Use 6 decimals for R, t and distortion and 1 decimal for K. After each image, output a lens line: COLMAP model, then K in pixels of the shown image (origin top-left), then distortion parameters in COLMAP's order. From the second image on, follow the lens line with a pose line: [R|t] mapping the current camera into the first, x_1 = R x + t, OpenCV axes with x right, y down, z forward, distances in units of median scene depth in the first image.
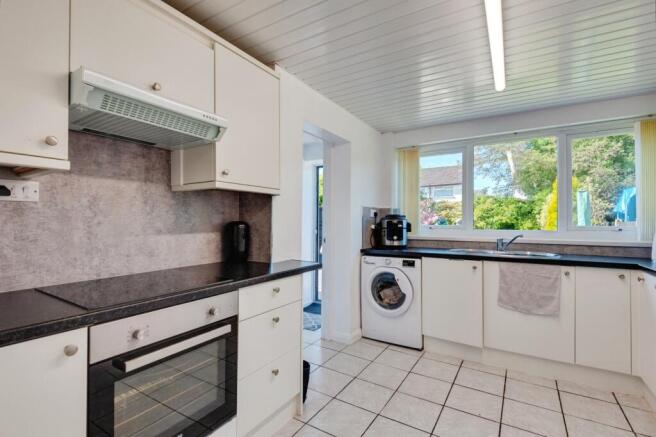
lens RADIAL K [[301.5, 0, 328.0], [0, 301.5, 221.6], [0, 0, 1]] dist [0.001356, -0.000347]
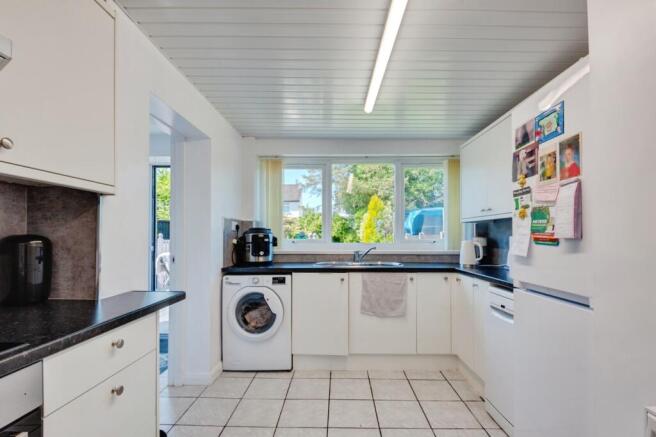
lens RADIAL K [[294.8, 0, 331.6], [0, 294.8, 236.3], [0, 0, 1]] dist [0.003283, -0.000395]
pose [[0.852400, -0.001521, 0.522888, -0.066634], [0.000555, 0.999998, 0.002004, 0.000952], [-0.522890, -0.001418, 0.852399, 0.140325]]
